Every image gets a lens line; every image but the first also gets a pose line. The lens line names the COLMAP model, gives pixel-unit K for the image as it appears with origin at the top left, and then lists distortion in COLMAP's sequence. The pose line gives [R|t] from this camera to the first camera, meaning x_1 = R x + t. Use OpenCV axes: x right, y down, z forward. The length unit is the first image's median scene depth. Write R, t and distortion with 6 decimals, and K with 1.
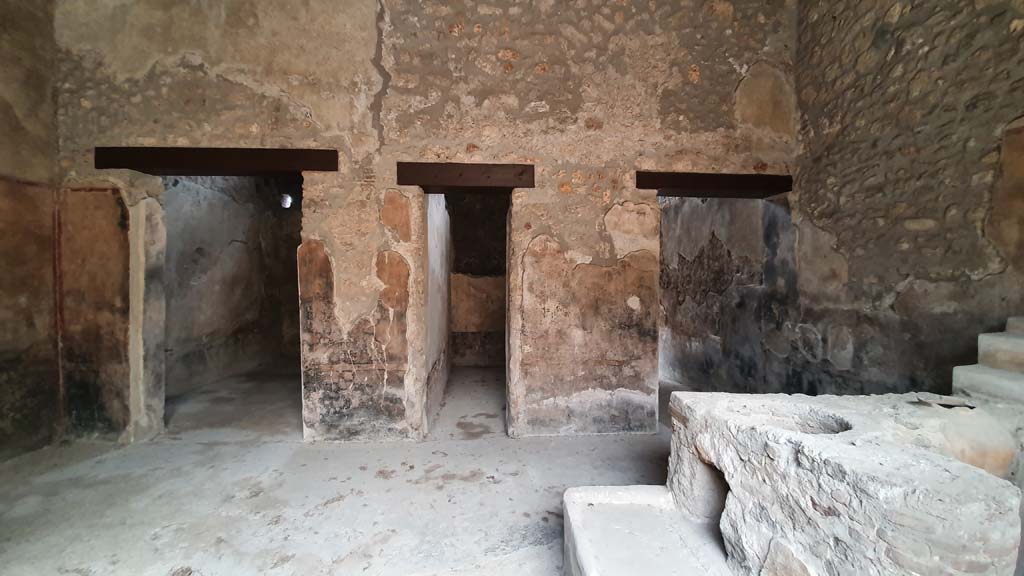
lens RADIAL K [[404.9, 0, 507.2], [0, 404.9, 284.2], [0, 0, 1]] dist [0.010618, -0.015715]
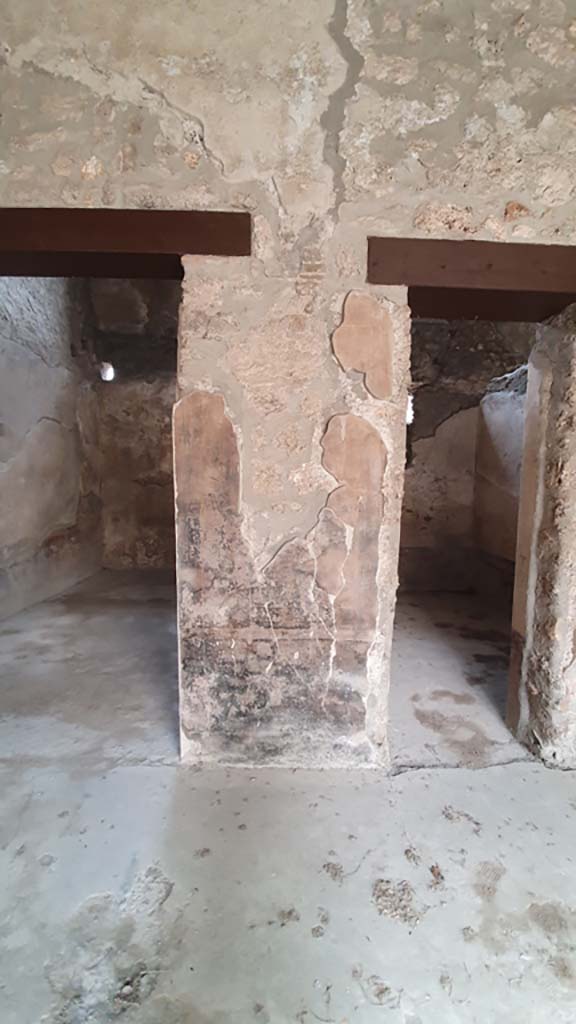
lens RADIAL K [[404.9, 0, 289.5], [0, 404.9, 505.2], [0, 0, 1]] dist [0.010618, -0.015715]
pose [[0.999104, 0.020835, -0.036828, -0.343920], [-0.018838, 0.998376, 0.053755, 0.005853], [0.037888, -0.053013, 0.997875, 0.476477]]
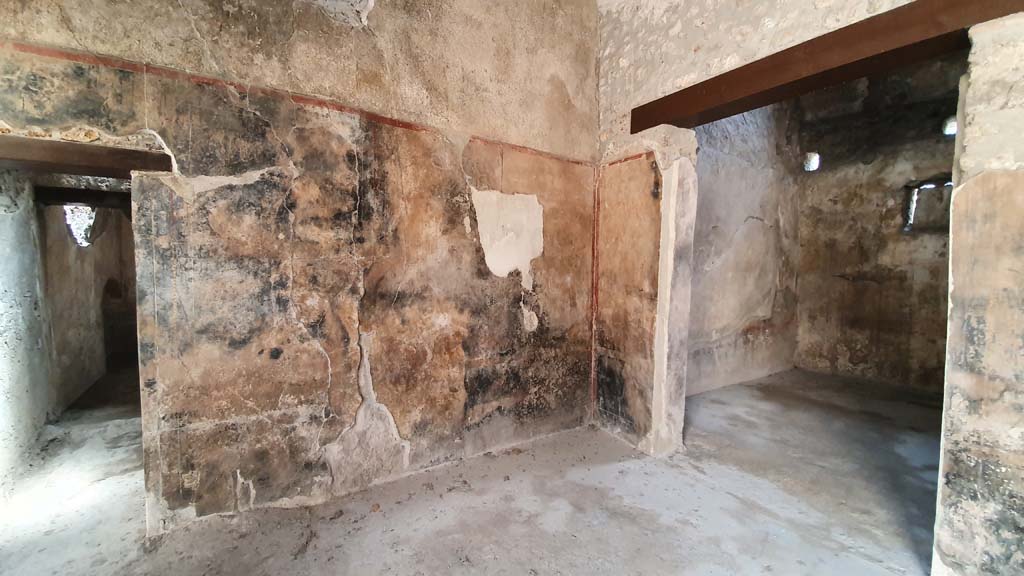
lens RADIAL K [[404.9, 0, 505.3], [0, 404.9, 285.0], [0, 0, 1]] dist [0.010618, -0.015715]
pose [[0.499219, 0.048250, -0.865131, -0.365860], [-0.027937, 0.998826, 0.039586, 0.015596], [0.866025, 0.004407, 0.499981, 0.308531]]
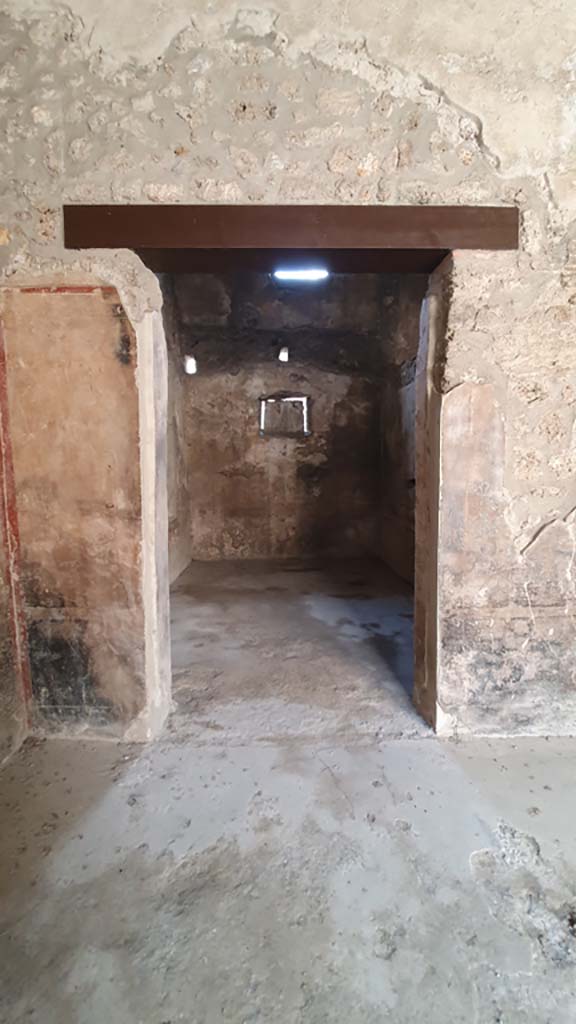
lens RADIAL K [[404.9, 0, 291.0], [0, 404.9, 505.0], [0, 0, 1]] dist [0.010618, -0.015715]
pose [[0.999636, -0.005486, -0.026417, -0.701349], [0.007582, 0.996774, 0.079896, 0.008270], [0.025893, -0.080067, 0.996453, 0.440759]]
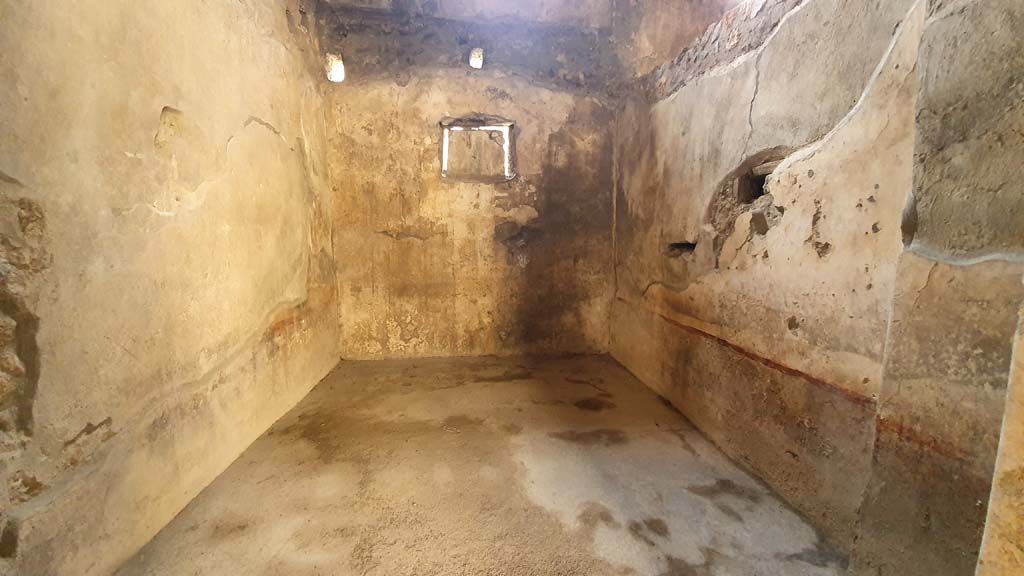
lens RADIAL K [[404.9, 0, 505.3], [0, 404.9, 286.2], [0, 0, 1]] dist [0.010618, -0.015715]
pose [[0.999500, -0.000298, 0.031625, -0.726564], [-0.003143, 0.994068, 0.108710, 0.032902], [-0.031470, -0.108755, 0.993570, 0.945473]]
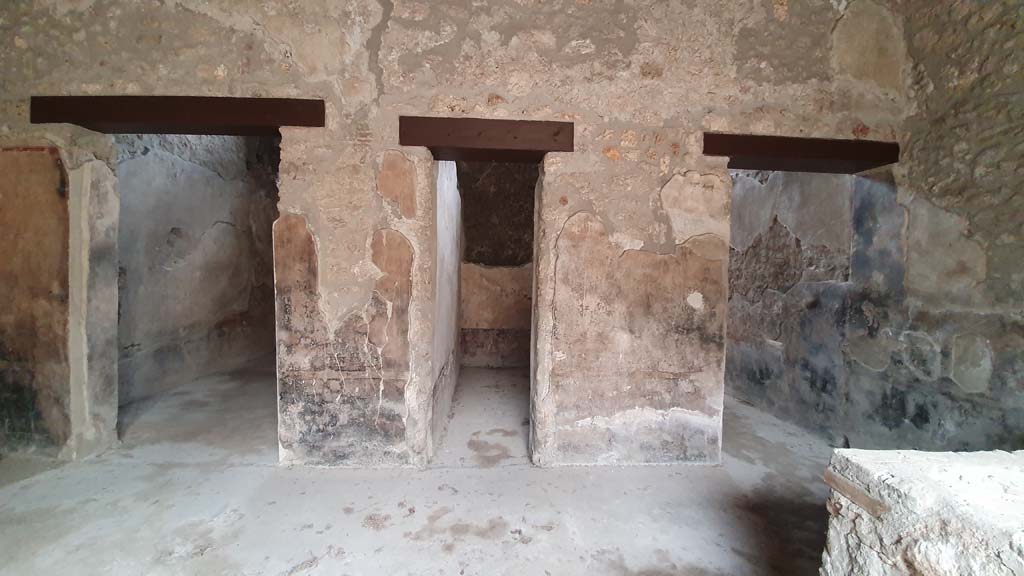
lens RADIAL K [[404.9, 0, 504.8], [0, 404.9, 284.2], [0, 0, 1]] dist [0.010618, -0.015715]
pose [[0.999573, 0.017946, -0.023053, -0.043523], [-0.017568, 0.999710, 0.016467, 0.007841], [0.023342, -0.016055, 0.999599, 0.214082]]
